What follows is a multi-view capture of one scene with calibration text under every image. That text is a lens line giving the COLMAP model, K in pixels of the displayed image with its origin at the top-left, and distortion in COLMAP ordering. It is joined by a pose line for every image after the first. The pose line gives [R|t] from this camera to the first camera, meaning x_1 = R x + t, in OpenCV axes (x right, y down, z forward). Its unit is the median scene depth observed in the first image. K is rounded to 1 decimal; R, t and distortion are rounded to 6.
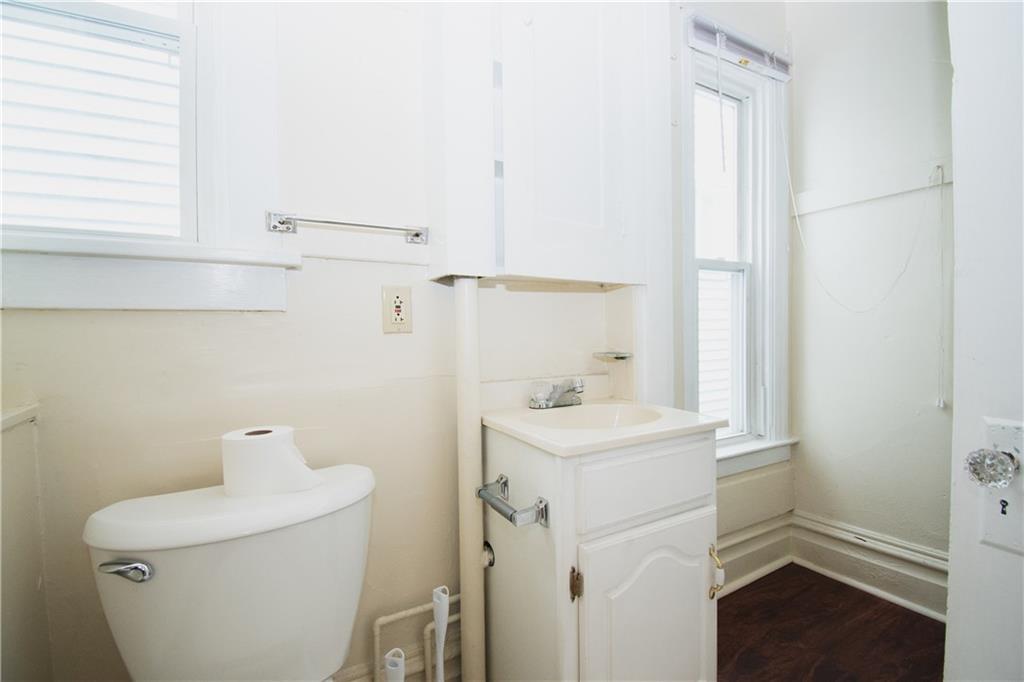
lens RADIAL K [[454.1, 0, 522.3], [0, 454.1, 339.0], [0, 0, 1]] dist [0.019505, -0.026161]
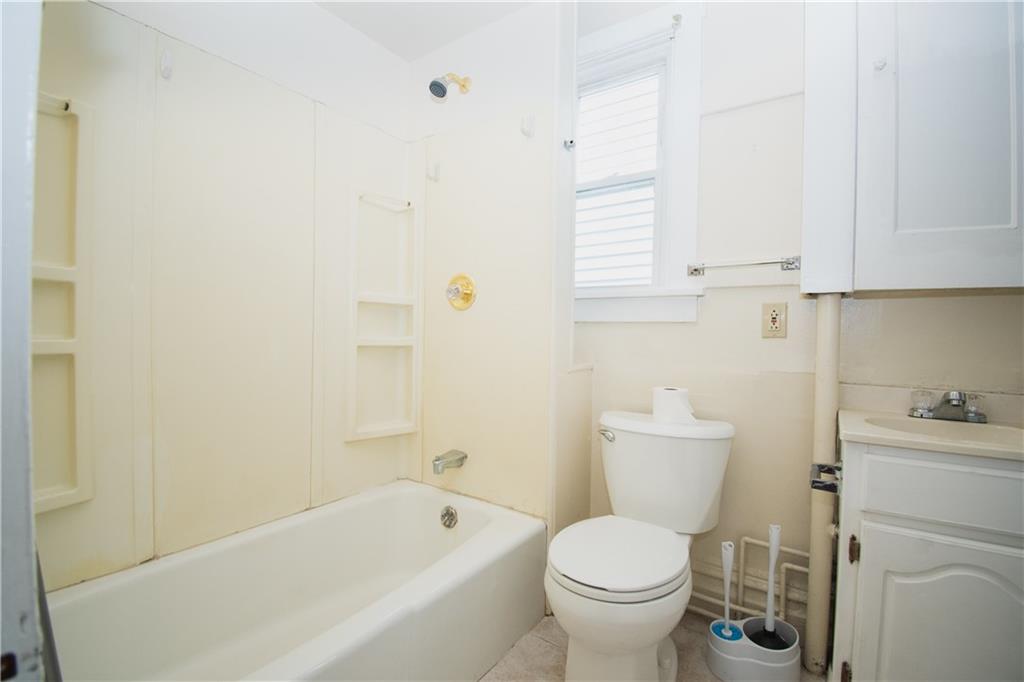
lens RADIAL K [[454.1, 0, 522.3], [0, 454.1, 339.0], [0, 0, 1]] dist [0.019505, -0.026161]
pose [[0.423973, 0.030832, -0.905150, 0.716910], [-0.041144, 0.999044, 0.014758, 0.001534], [0.904740, 0.030985, 0.424837, -0.279532]]
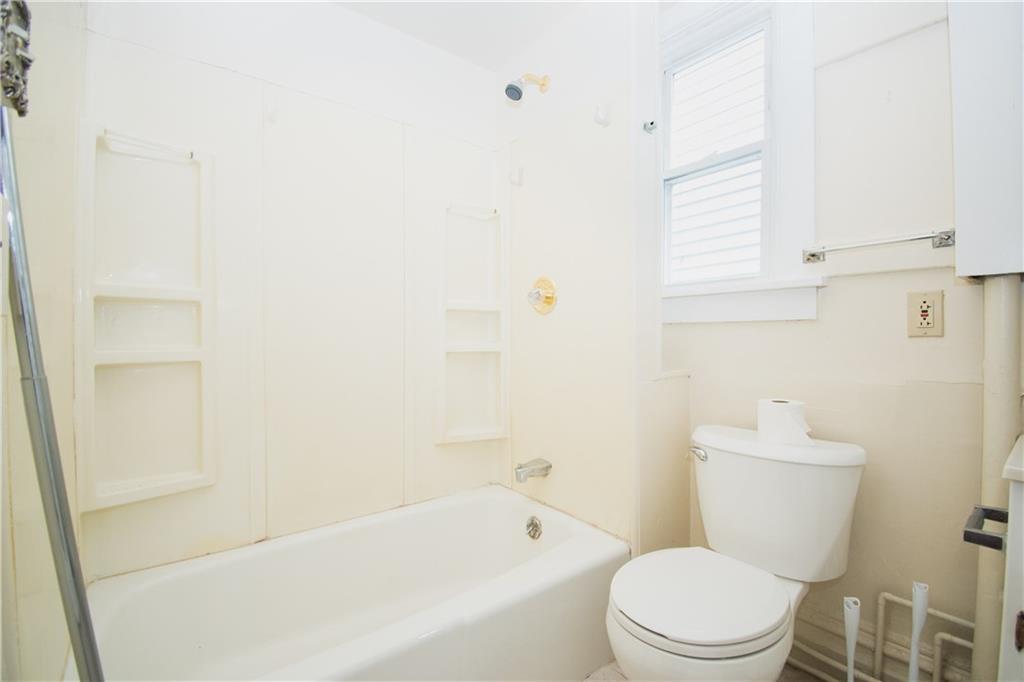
lens RADIAL K [[454.1, 0, 522.3], [0, 454.1, 339.0], [0, 0, 1]] dist [0.019505, -0.026161]
pose [[0.134304, 0.015616, -0.990817, 0.702652], [-0.020771, 0.999701, 0.012940, -0.002921], [0.990722, 0.018842, 0.134588, -0.044015]]
